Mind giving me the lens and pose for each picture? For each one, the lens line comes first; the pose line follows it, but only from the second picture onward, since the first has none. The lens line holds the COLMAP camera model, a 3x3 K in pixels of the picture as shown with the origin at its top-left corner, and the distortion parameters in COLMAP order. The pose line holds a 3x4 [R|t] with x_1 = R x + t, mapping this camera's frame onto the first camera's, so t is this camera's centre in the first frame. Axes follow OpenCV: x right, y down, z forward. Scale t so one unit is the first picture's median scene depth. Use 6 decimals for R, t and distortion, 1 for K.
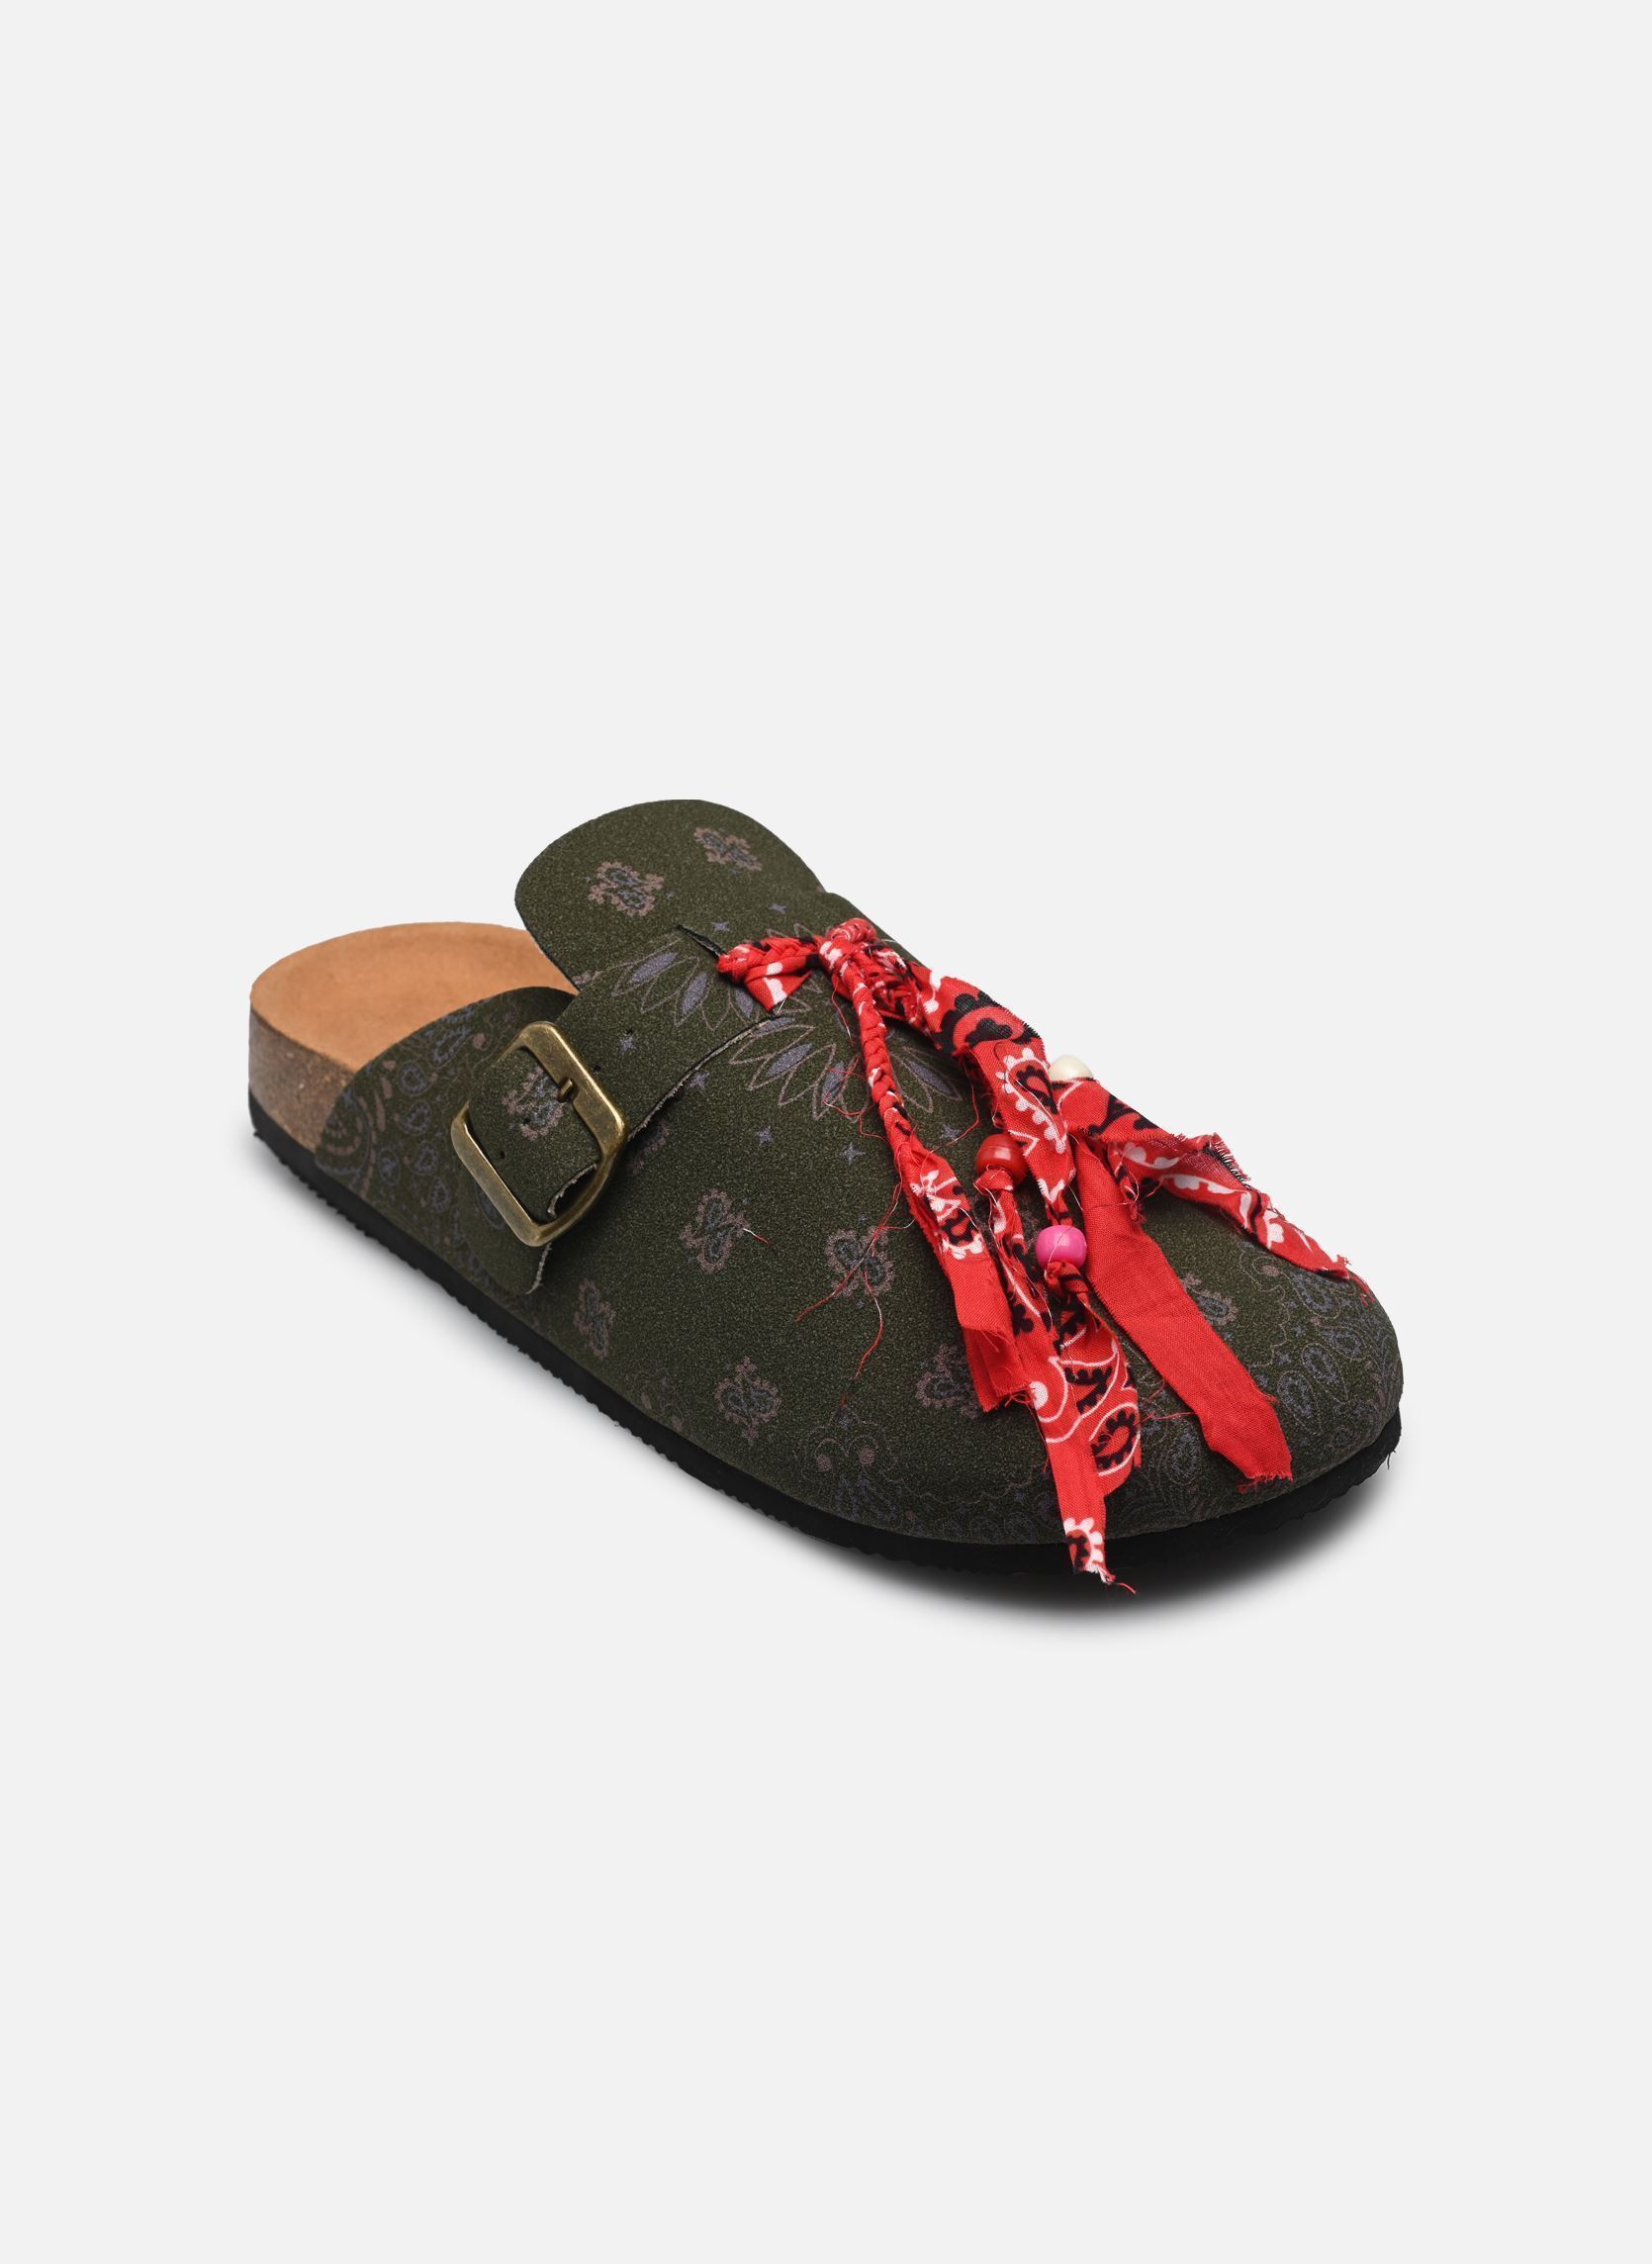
lens RADIAL K [[7214.4, 0, 824.6], [0, 7214.4, 1129.5], [0, 0, 1]] dist [0.610218, 0.000000]
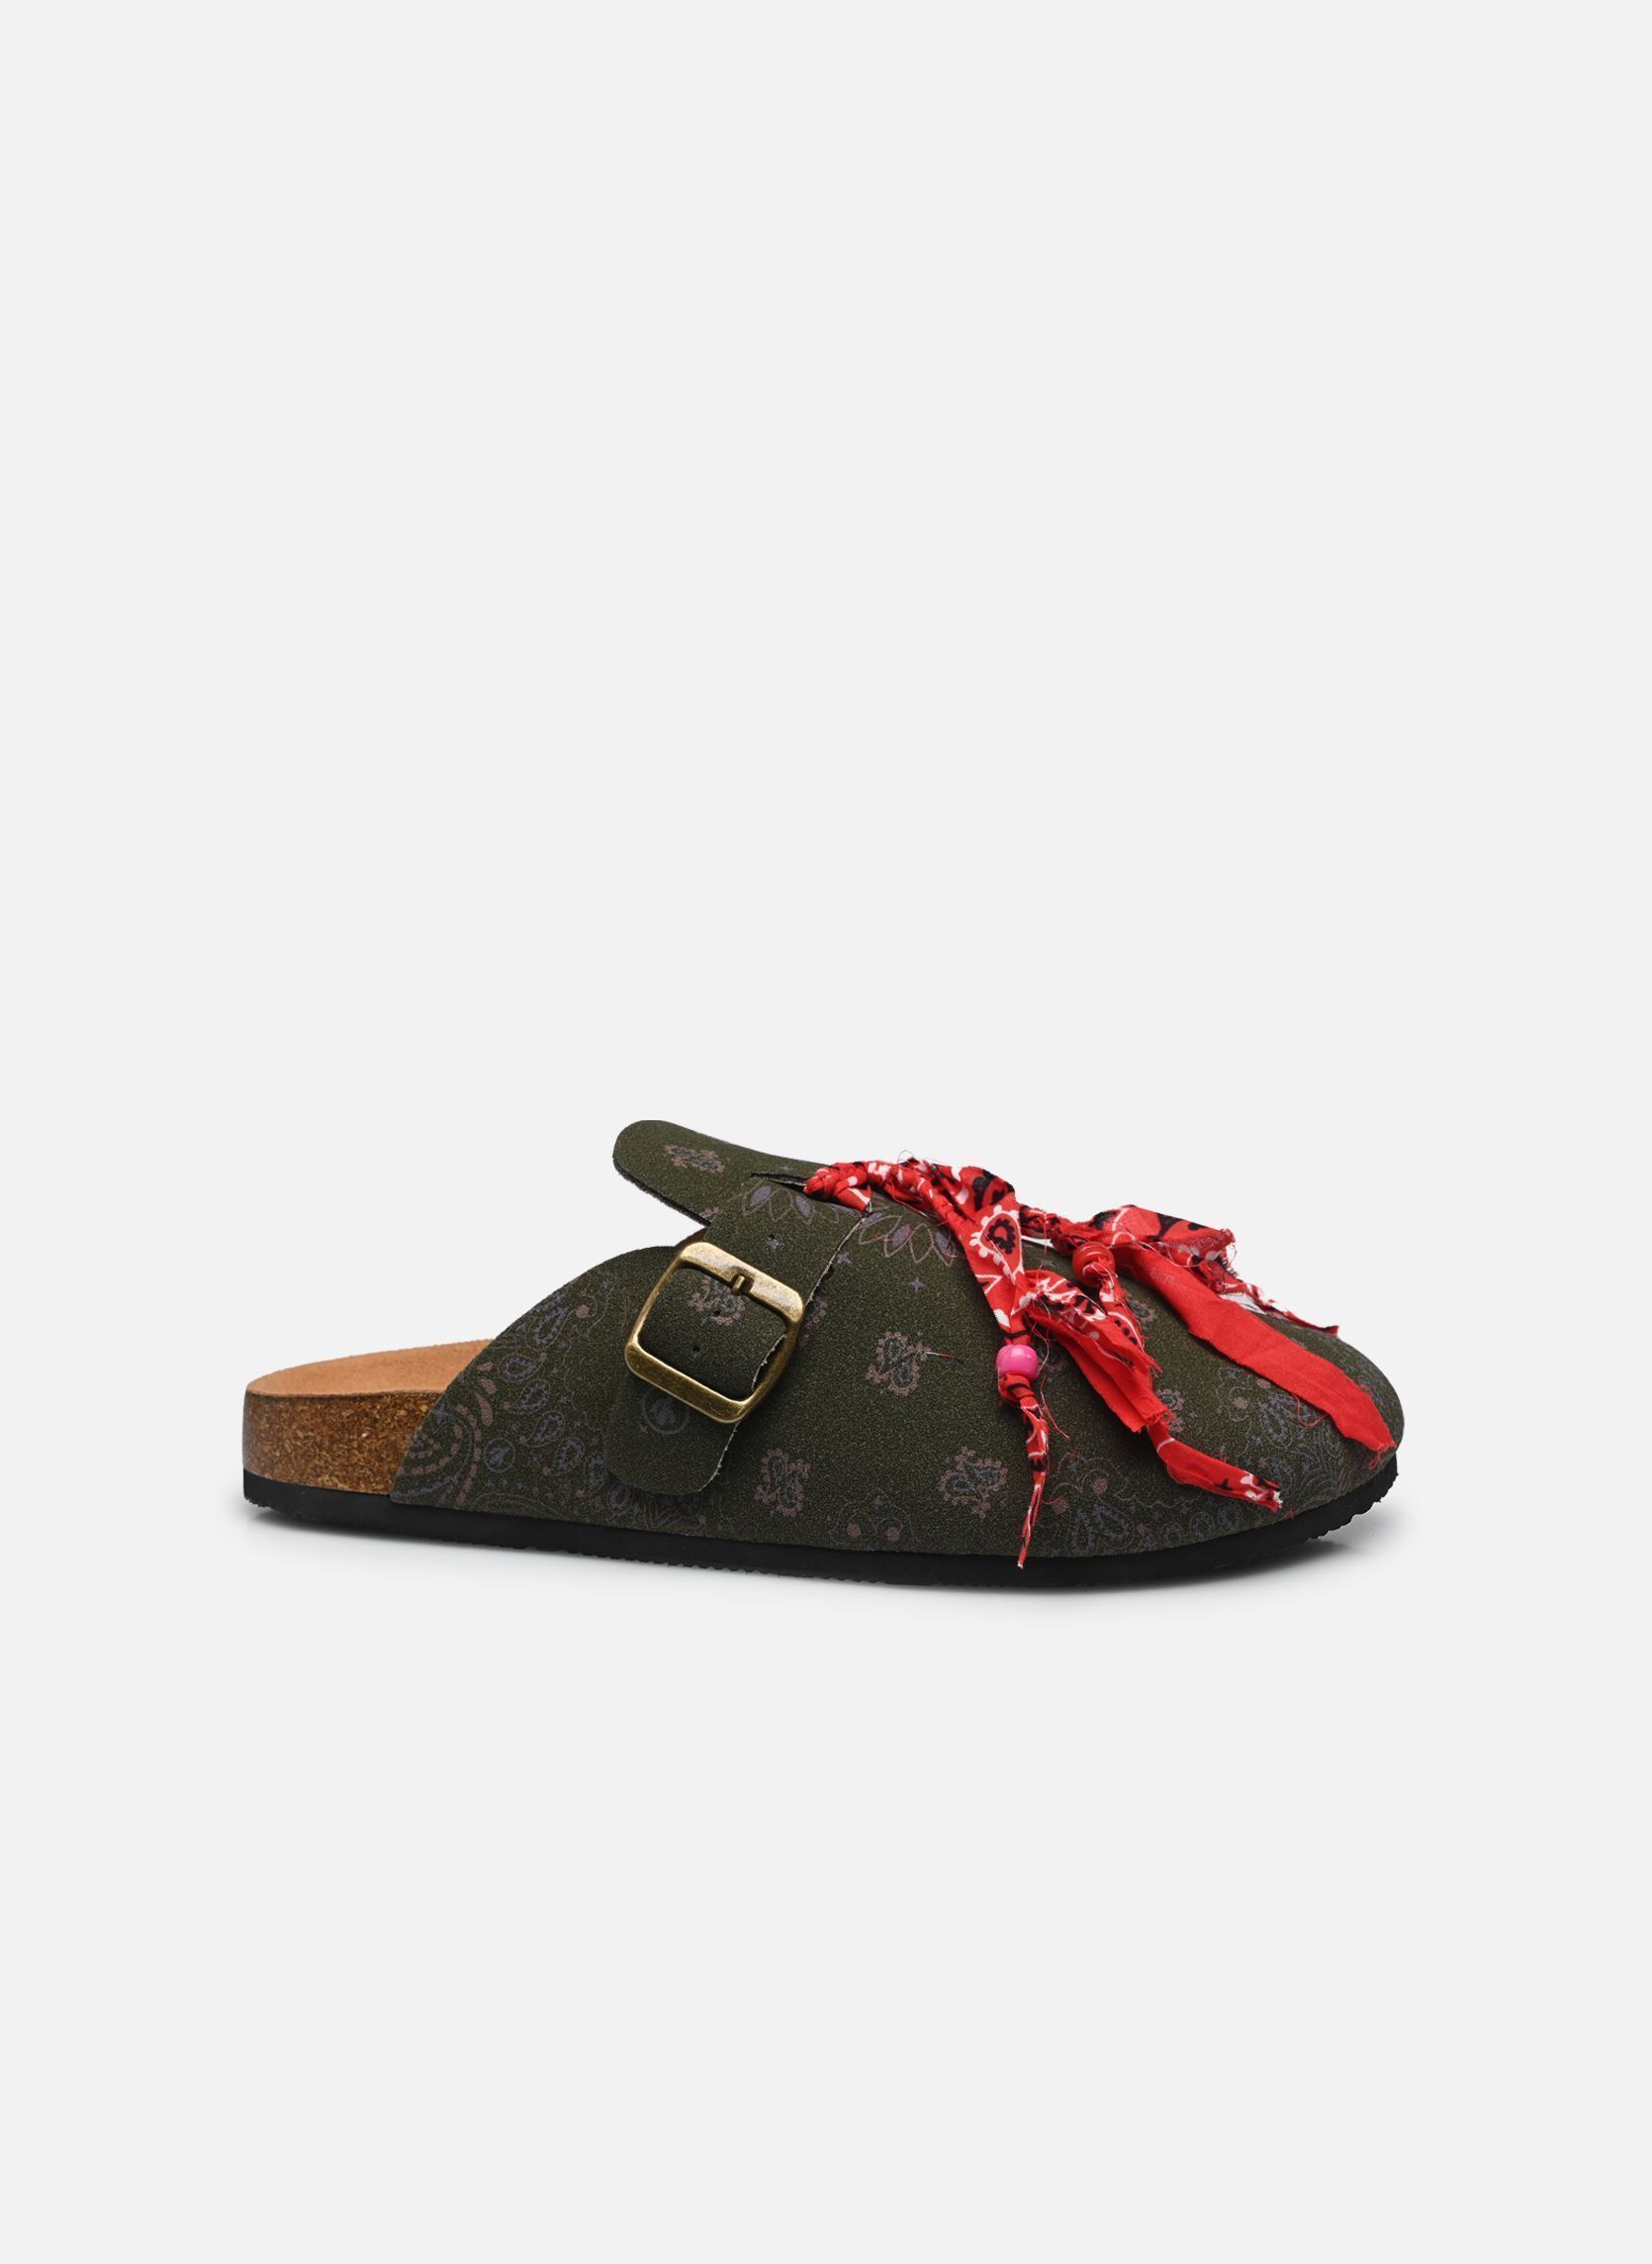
lens RADIAL K [[7214.4, 0, 826.8], [0, 7214.4, 1134.3], [0, 0, 1]] dist [0.610218, 0.000000]
pose [[0.719657, 0.010597, 0.694249, -0.865813], [0.328029, 0.876071, -0.353407, 0.404770], [-0.611957, 0.482065, 0.626994, 0.226782]]
